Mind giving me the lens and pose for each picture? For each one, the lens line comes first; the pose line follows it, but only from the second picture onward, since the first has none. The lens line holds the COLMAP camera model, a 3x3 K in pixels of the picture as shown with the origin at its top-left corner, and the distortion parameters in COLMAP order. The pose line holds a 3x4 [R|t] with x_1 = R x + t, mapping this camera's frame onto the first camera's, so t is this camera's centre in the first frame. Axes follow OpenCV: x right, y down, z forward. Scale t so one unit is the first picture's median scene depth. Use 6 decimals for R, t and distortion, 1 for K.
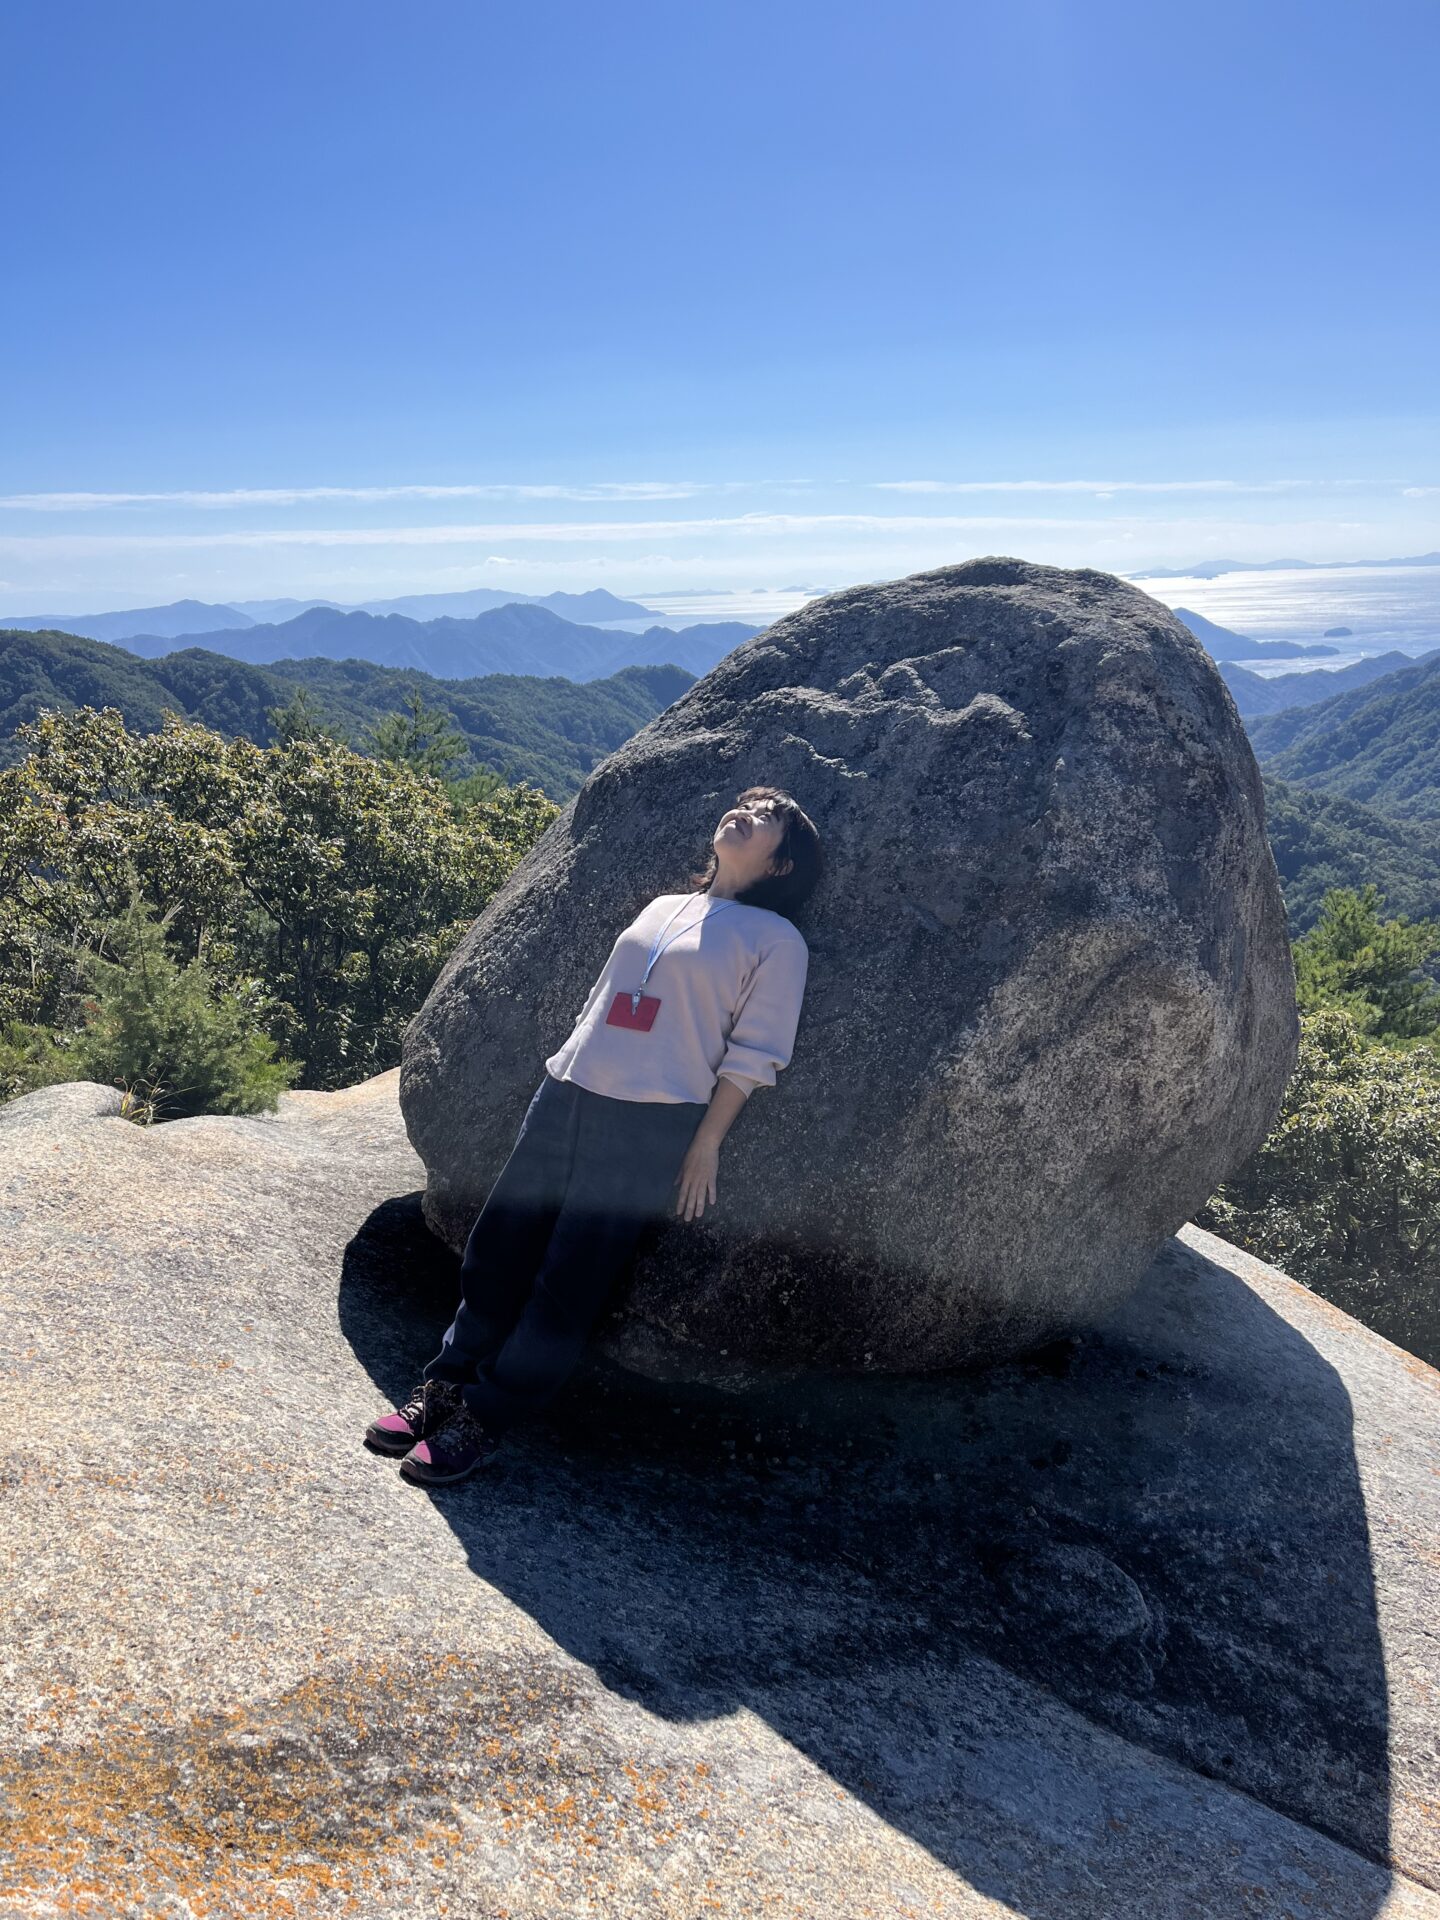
lens RADIAL K [[1400.4, 0, 715.6], [0, 1400.4, 974.0], [0, 0, 1]] dist [0.048994, -0.077189]
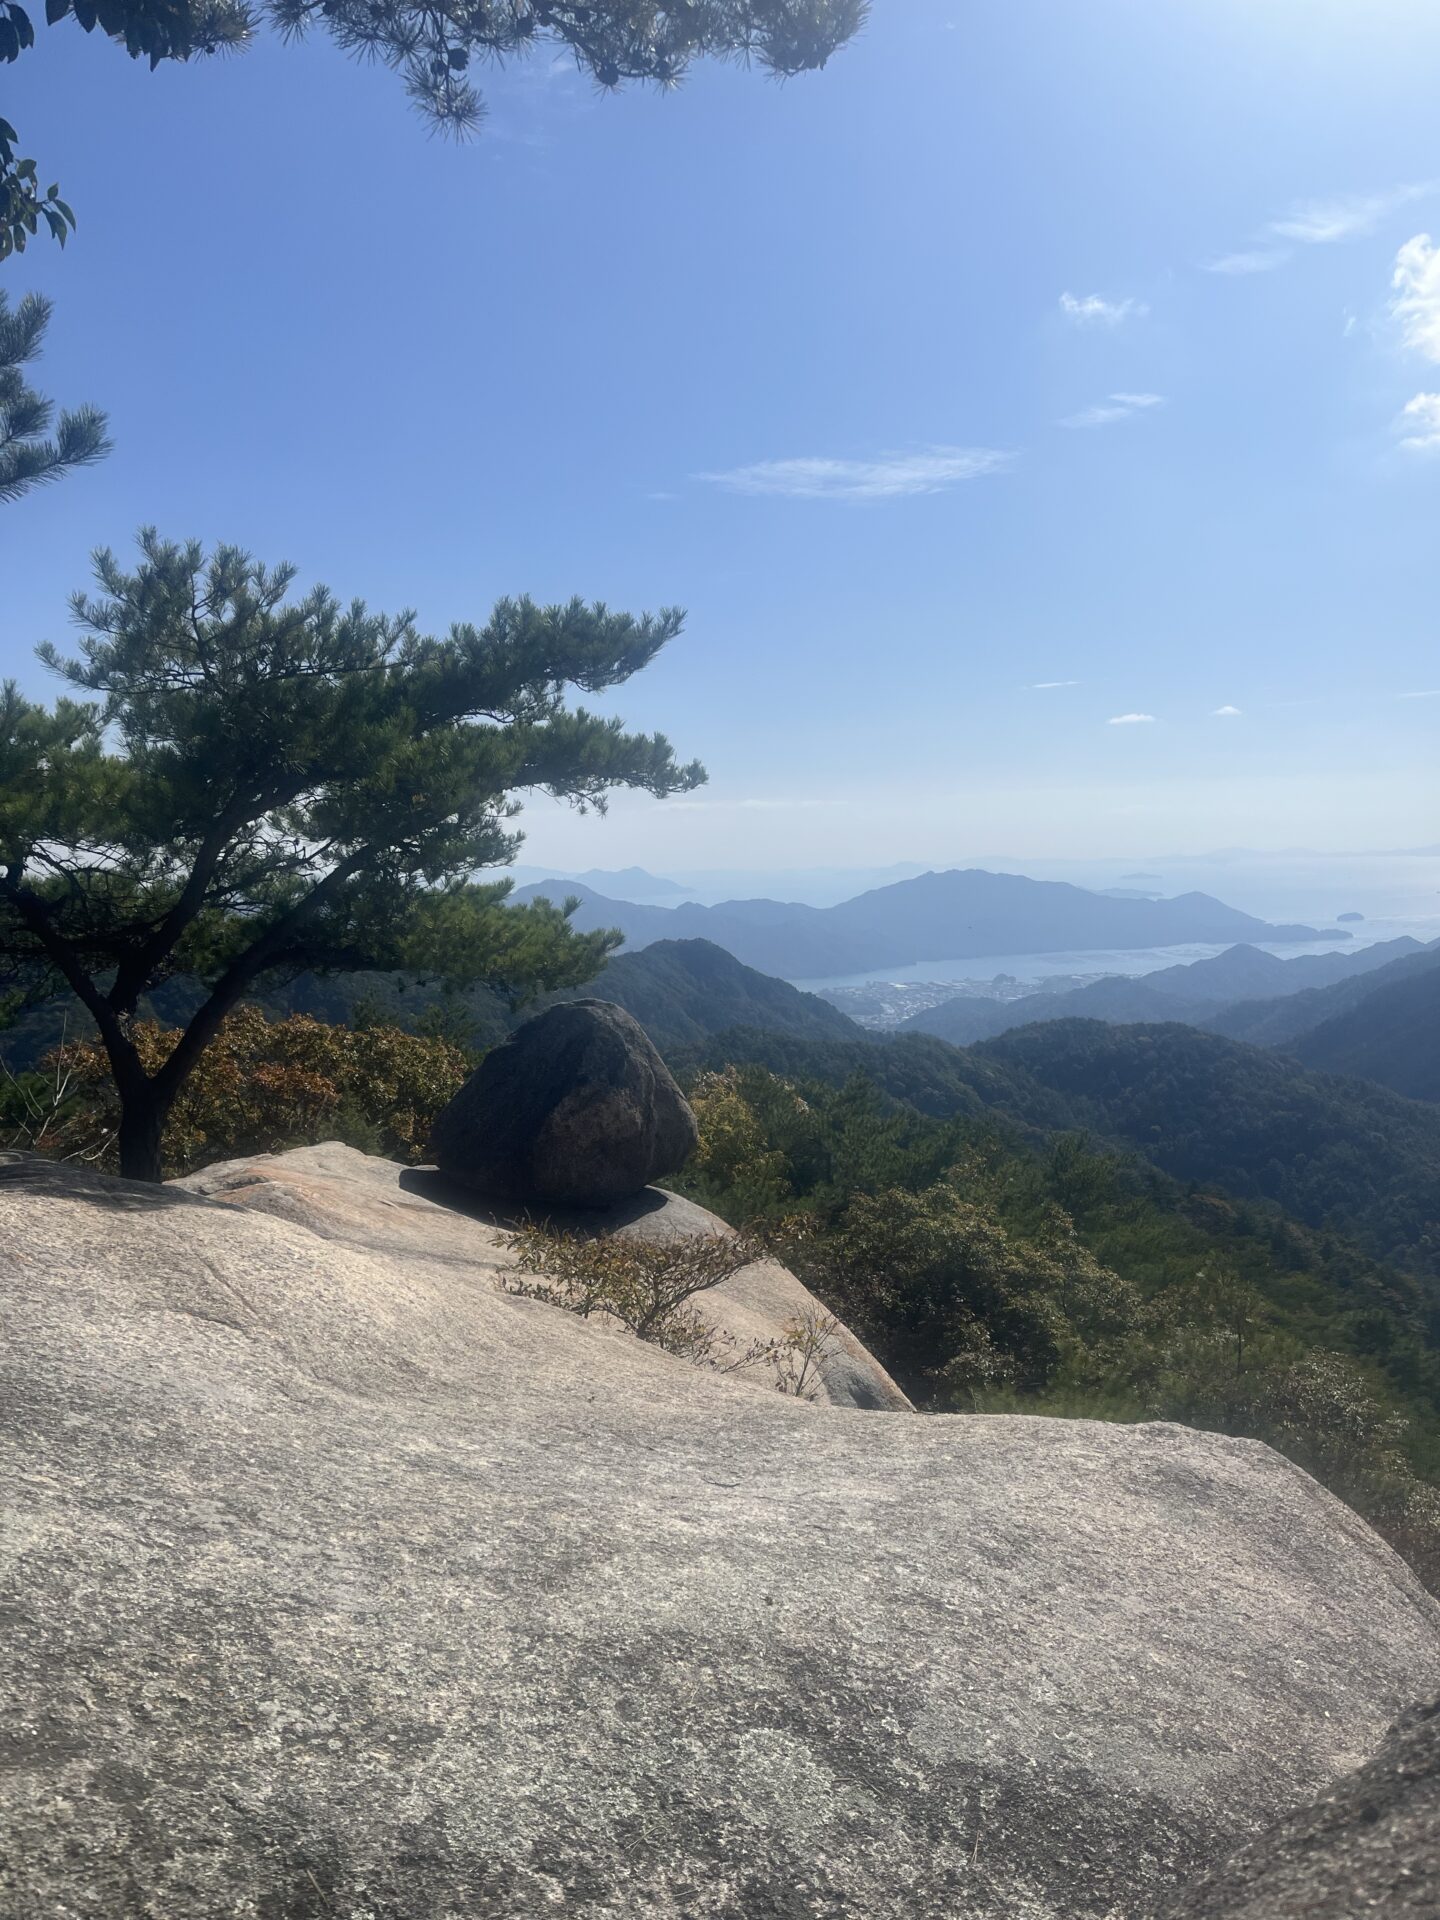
lens RADIAL K [[1396.0, 0, 720.0], [0, 1396.0, 960.0], [0, 0, 1]] dist [0.037743, -0.085652]
pose [[0.999828, 0.010905, -0.015015, 0.716764], [-0.013695, 0.979614, -0.200423, 0.438414], [0.012523, 0.200594, 0.979594, -3.297553]]
